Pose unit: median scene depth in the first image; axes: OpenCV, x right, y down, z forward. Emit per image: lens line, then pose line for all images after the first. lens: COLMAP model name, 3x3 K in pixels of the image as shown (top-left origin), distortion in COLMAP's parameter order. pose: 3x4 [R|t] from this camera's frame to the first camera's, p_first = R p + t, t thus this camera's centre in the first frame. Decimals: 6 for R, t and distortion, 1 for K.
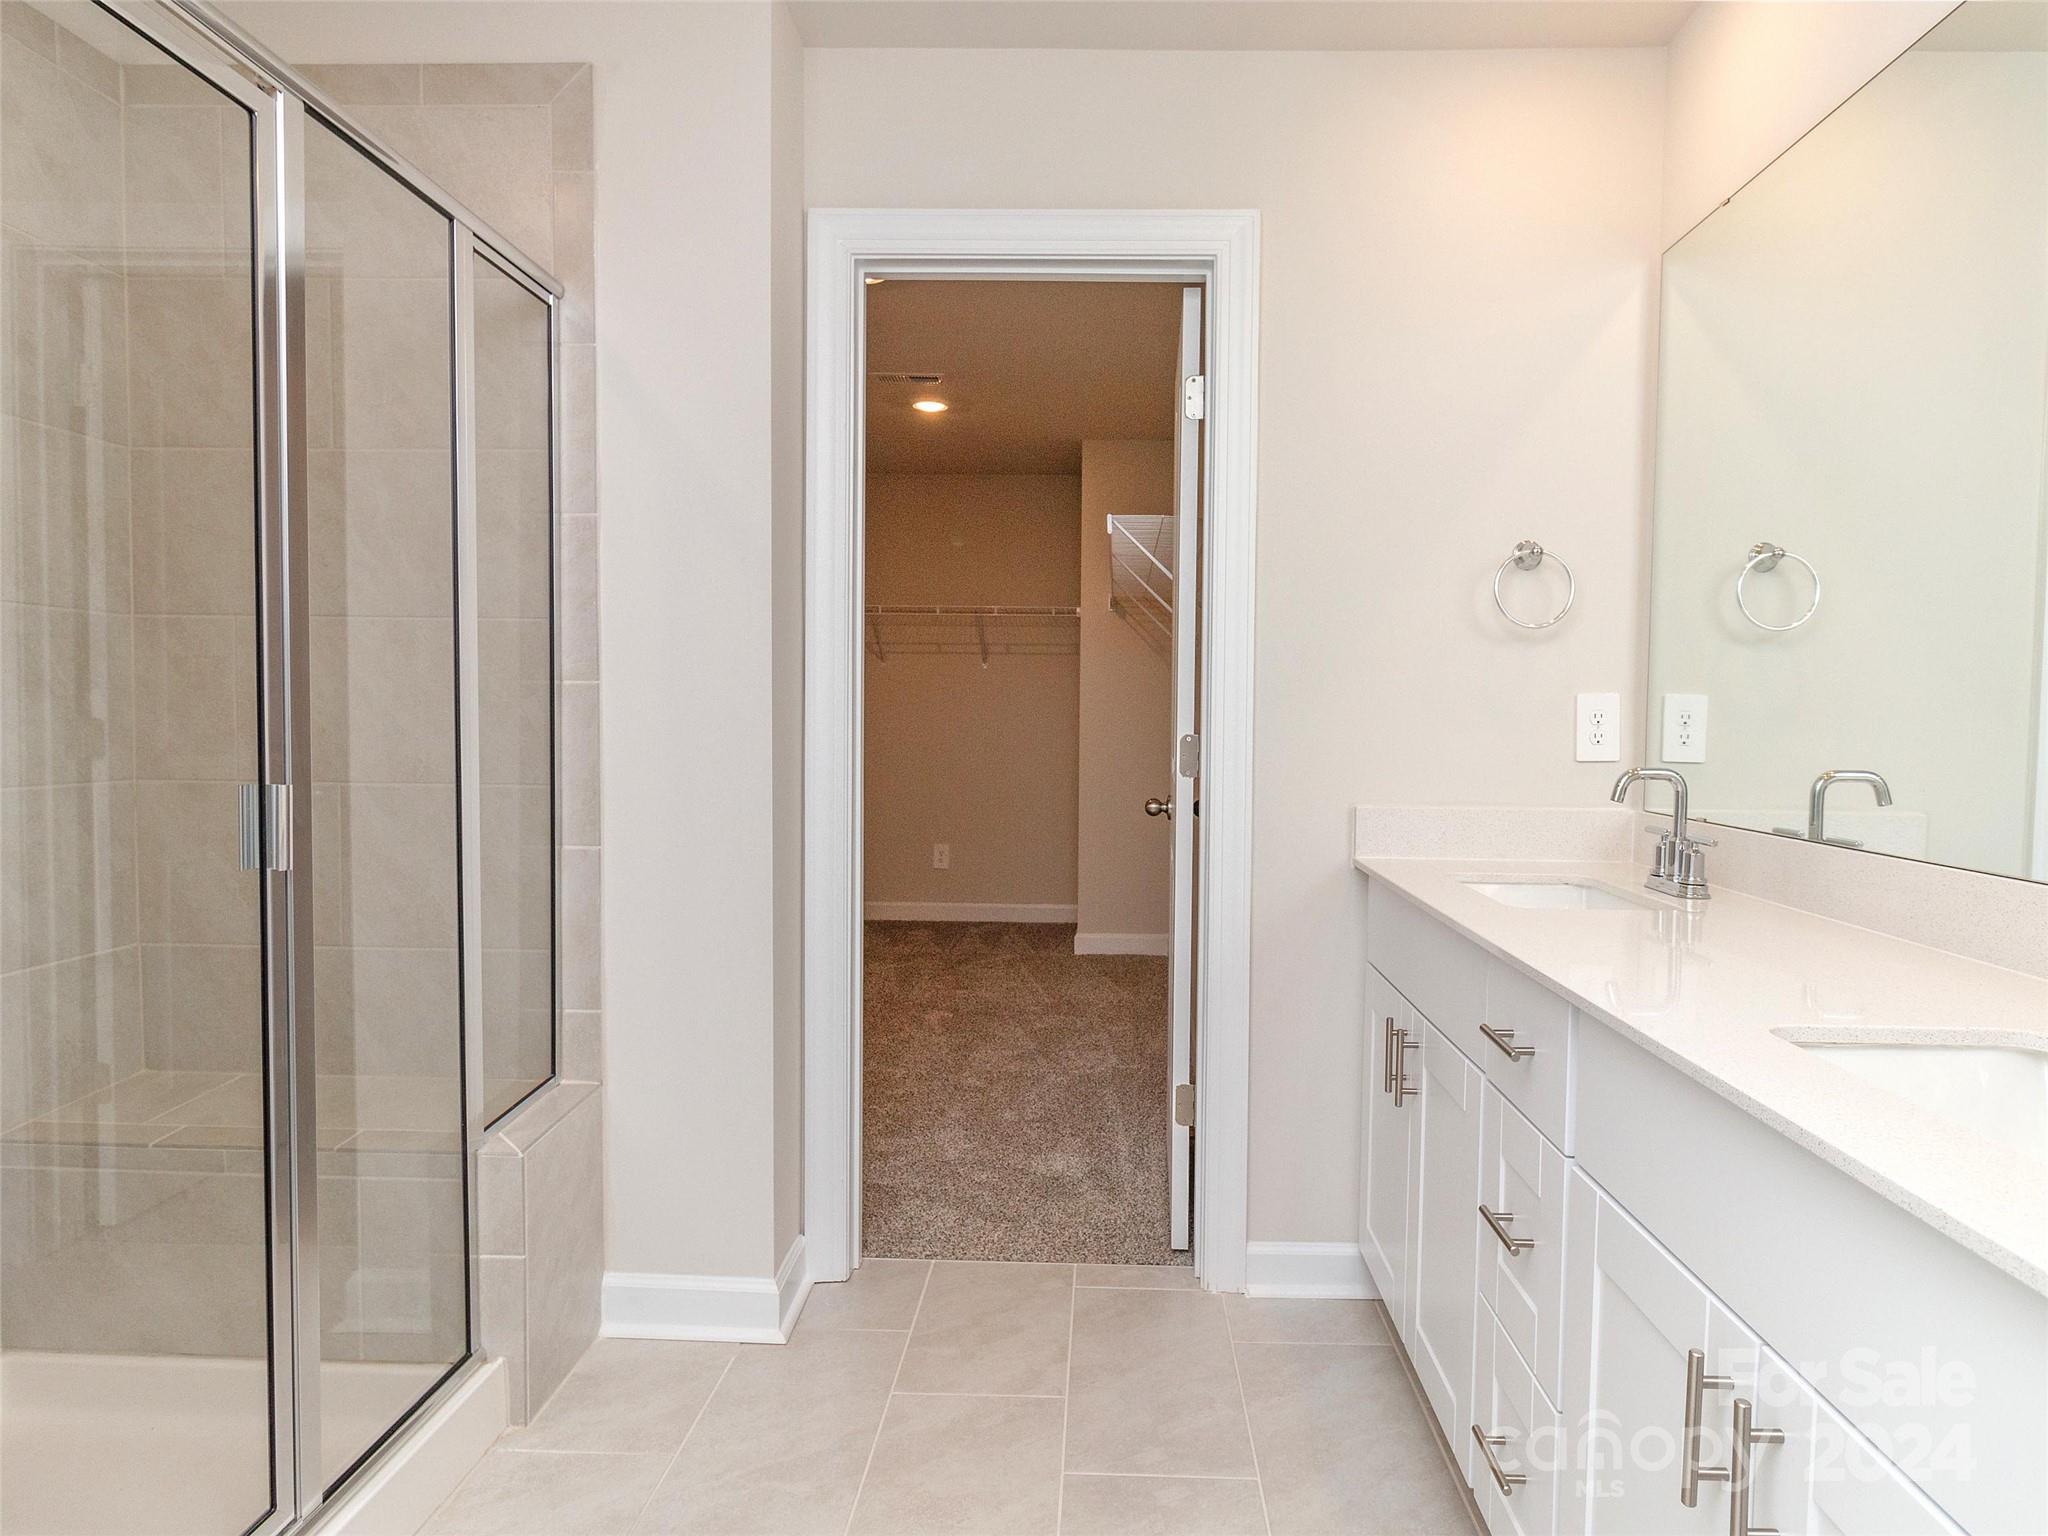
lens RADIAL K [[1194.1, 0, 1022.9], [0, 1194.1, 770.1], [0, 0, 1]] dist [-0.004303, 0.005002]
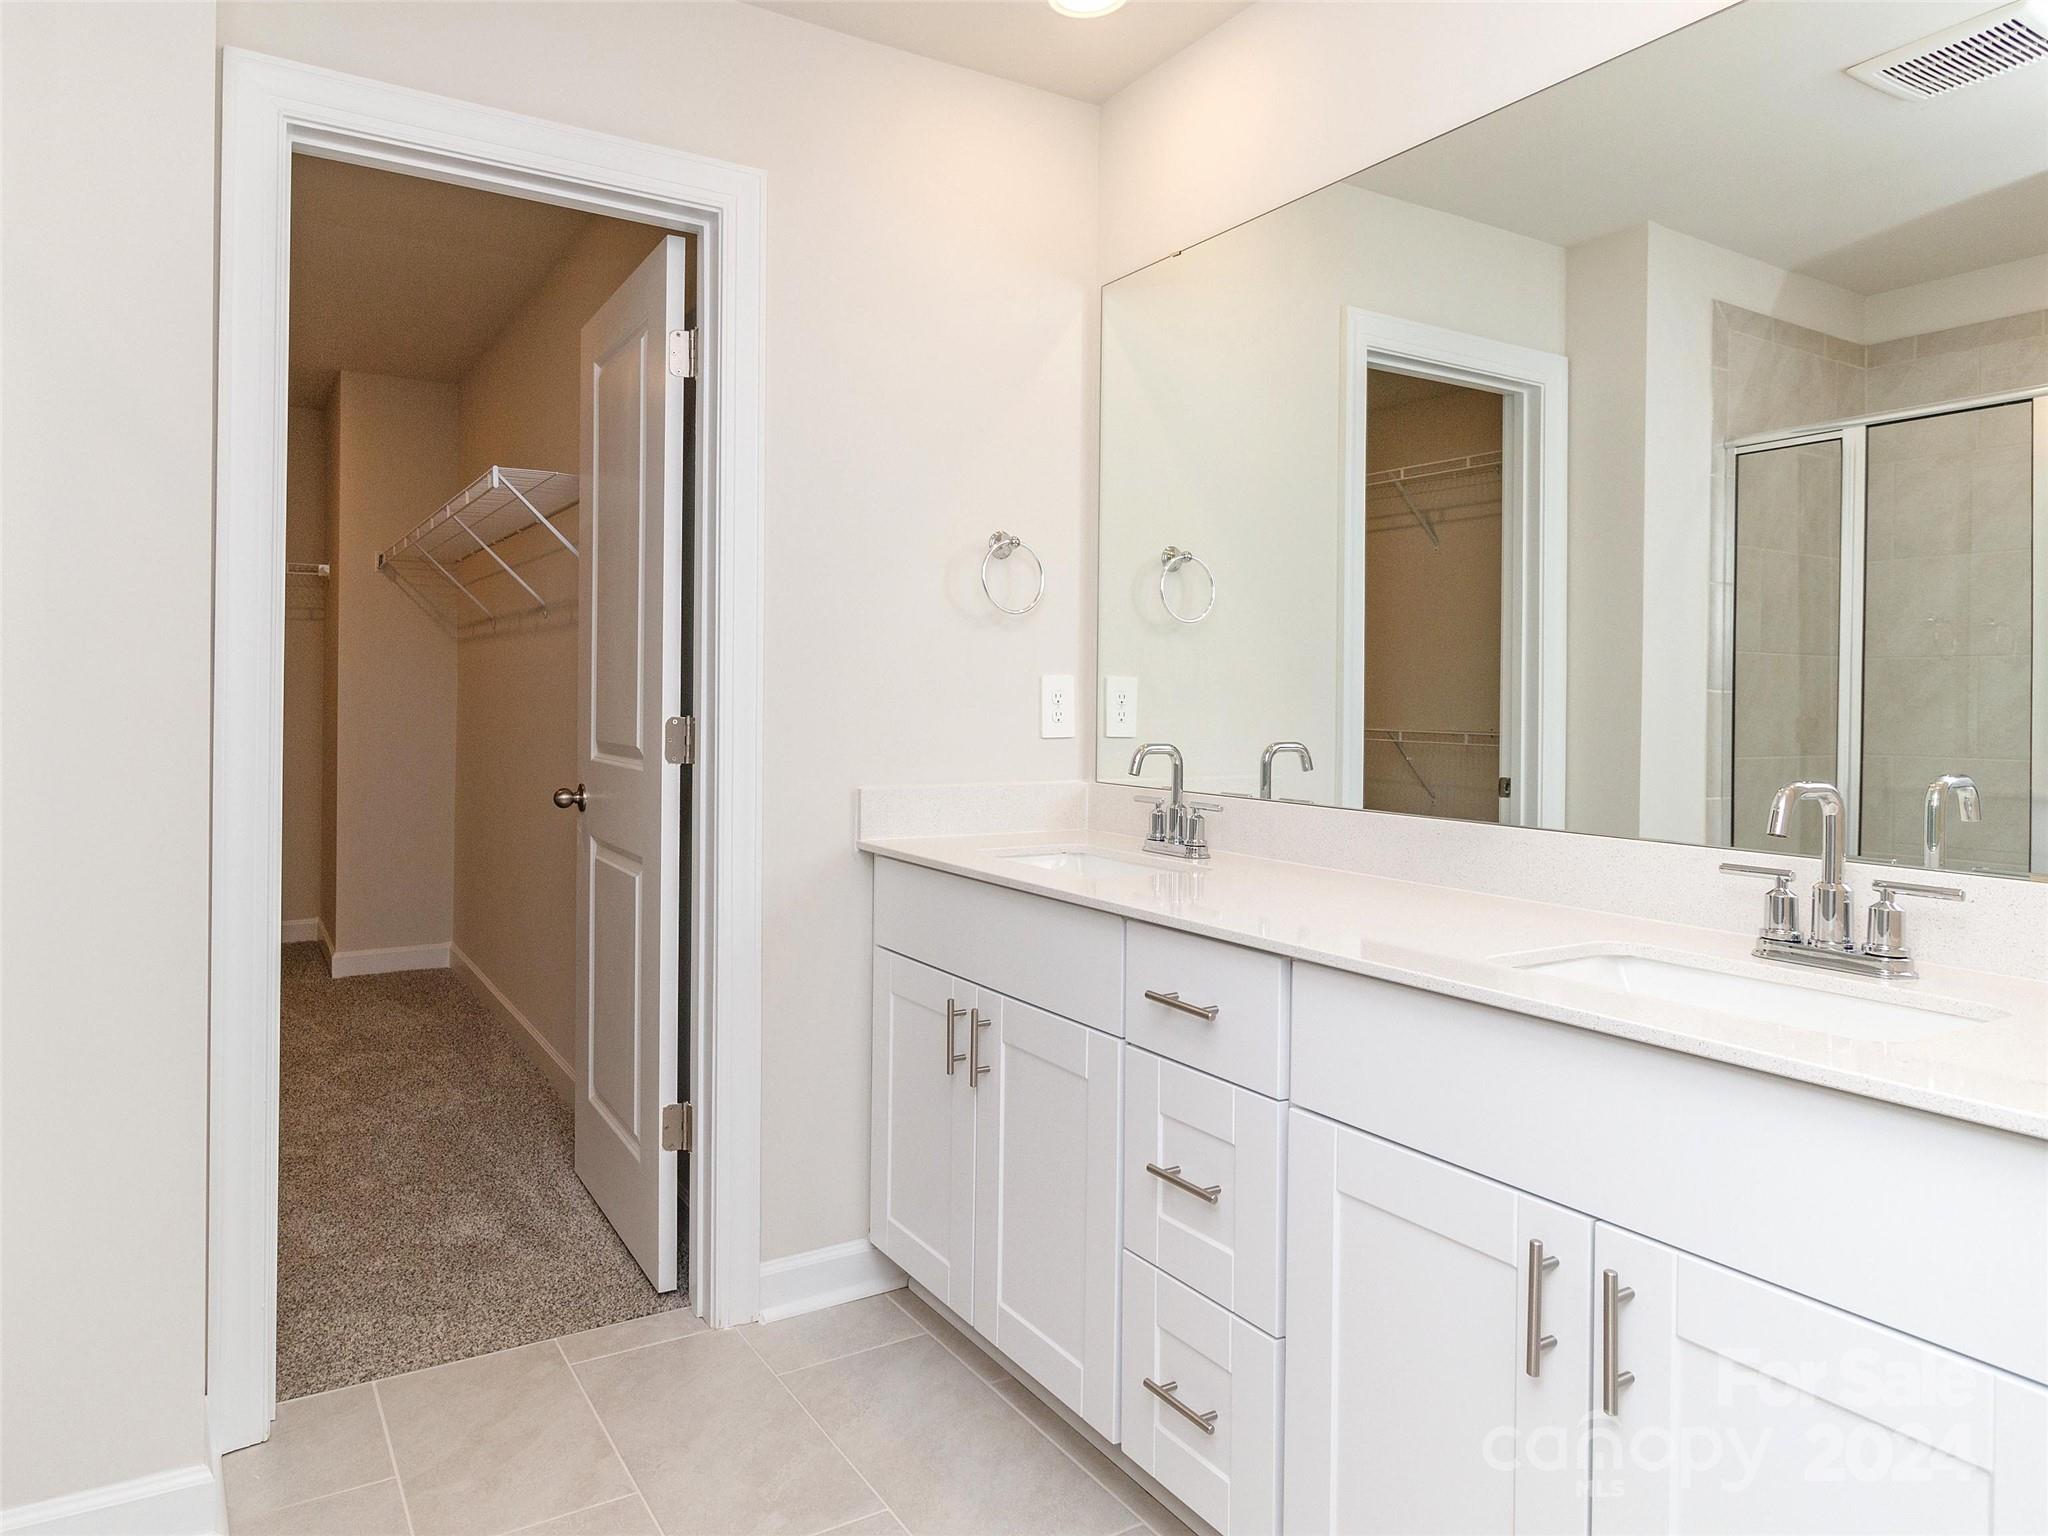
lens RADIAL K [[1257.8, 0, 946.3], [0, 1257.8, 701.1], [0, 0, 1]] dist [0.009750, -0.003858]
pose [[0.858003, -0.003005, 0.513635, -0.193368], [0.023023, 0.999203, -0.032613, -0.006143], [-0.513128, 0.039807, 0.857389, 0.070649]]
